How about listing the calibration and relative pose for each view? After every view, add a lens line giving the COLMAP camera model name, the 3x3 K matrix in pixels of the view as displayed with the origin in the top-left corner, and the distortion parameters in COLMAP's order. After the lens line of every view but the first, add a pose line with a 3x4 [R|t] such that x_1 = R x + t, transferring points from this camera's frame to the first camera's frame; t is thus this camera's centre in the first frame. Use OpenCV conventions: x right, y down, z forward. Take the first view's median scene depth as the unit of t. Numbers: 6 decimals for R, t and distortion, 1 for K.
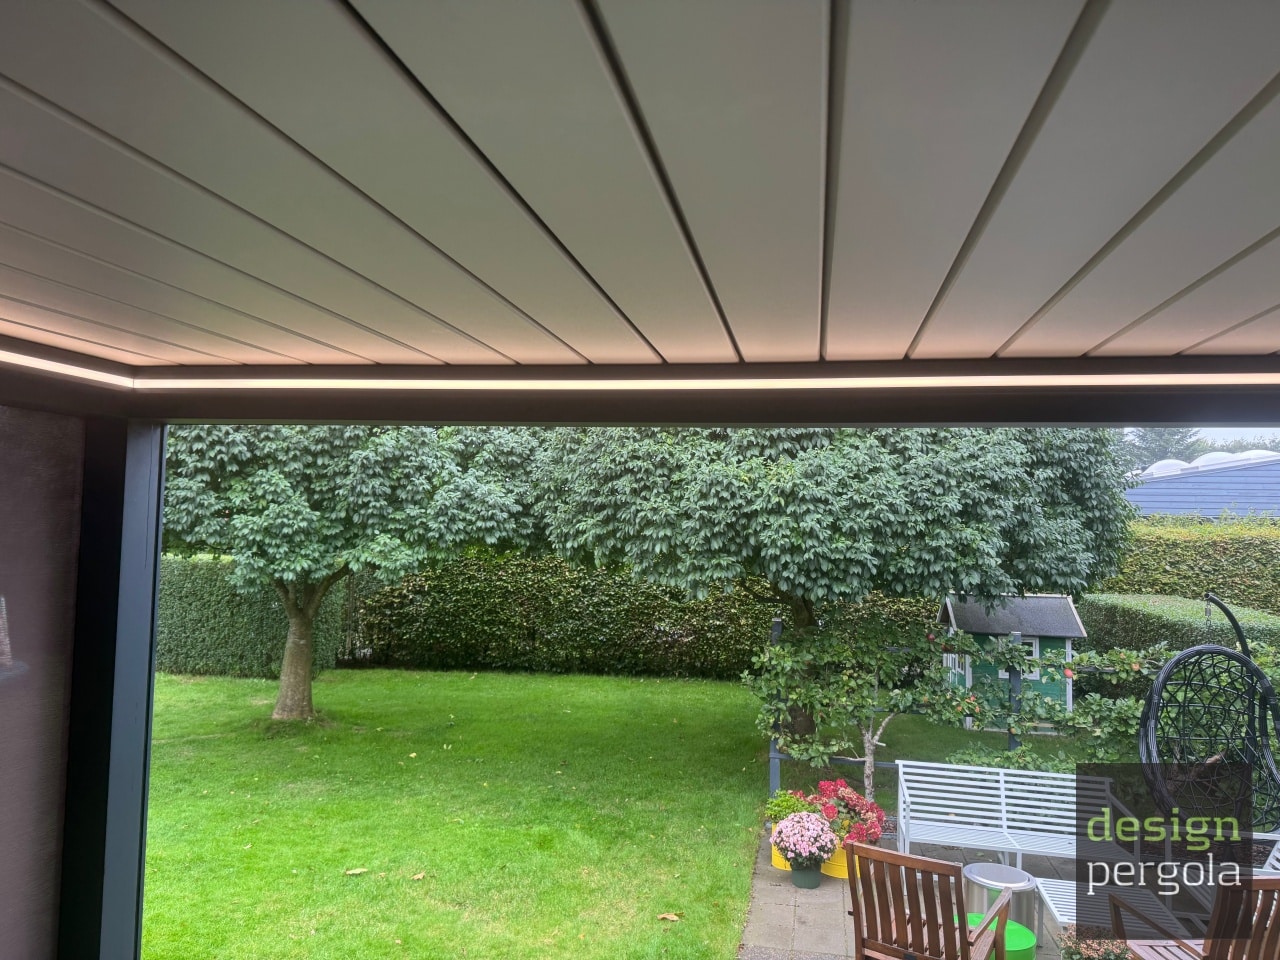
lens RADIAL K [[910.5, 0, 670.1], [0, 910.5, 464.4], [0, 0, 1]] dist [0.003815, -0.023110]
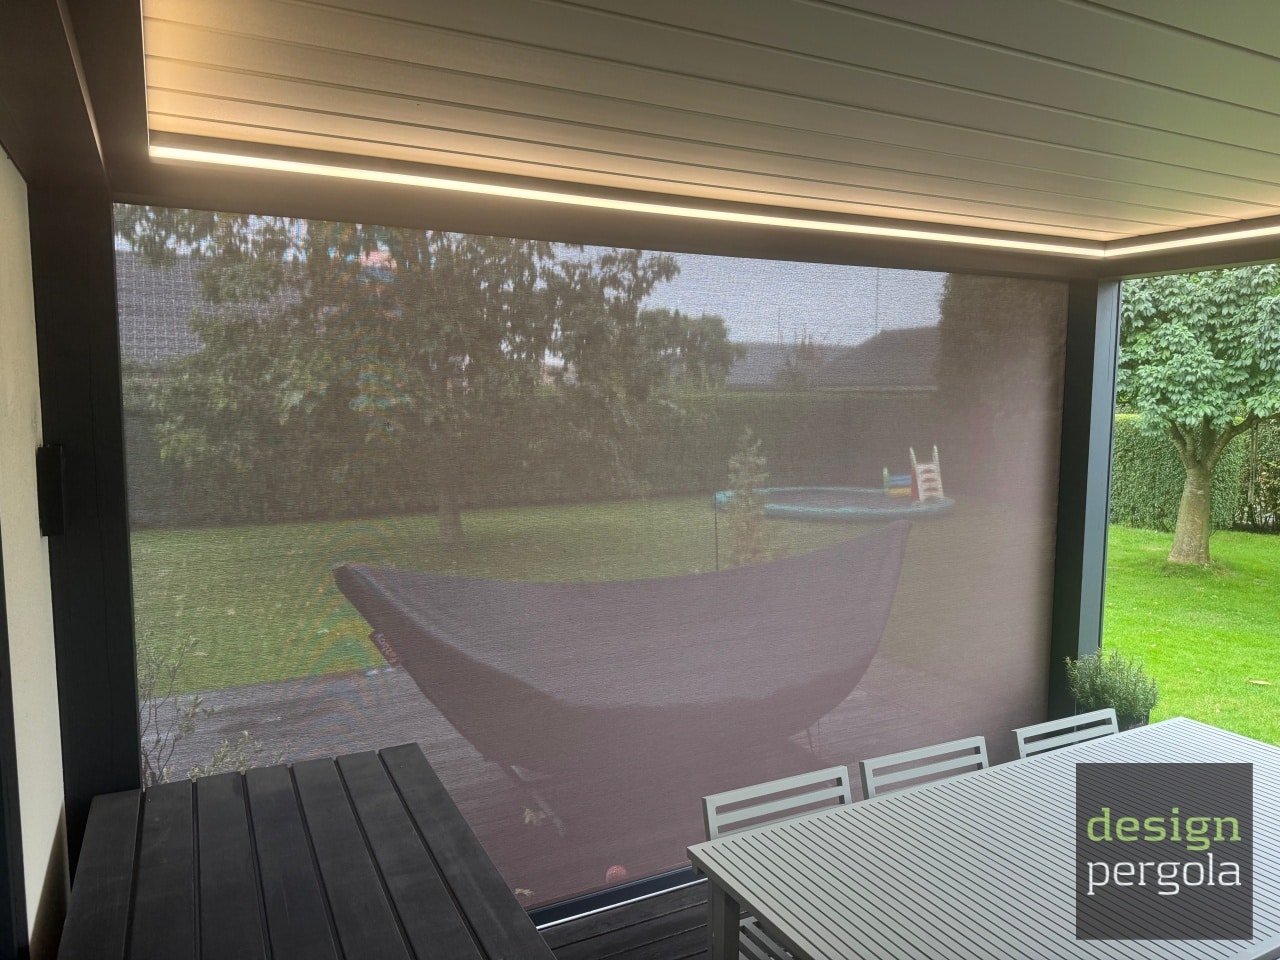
lens RADIAL K [[909.1, 0, 643.1], [0, 909.1, 483.1], [0, 0, 1]] dist [0.039302, -0.039174]
pose [[0.608368, 0.059635, -0.791411, 0.053628], [0.066907, 0.989769, 0.126015, 0.014738], [0.790830, -0.129615, 0.598154, -0.180946]]
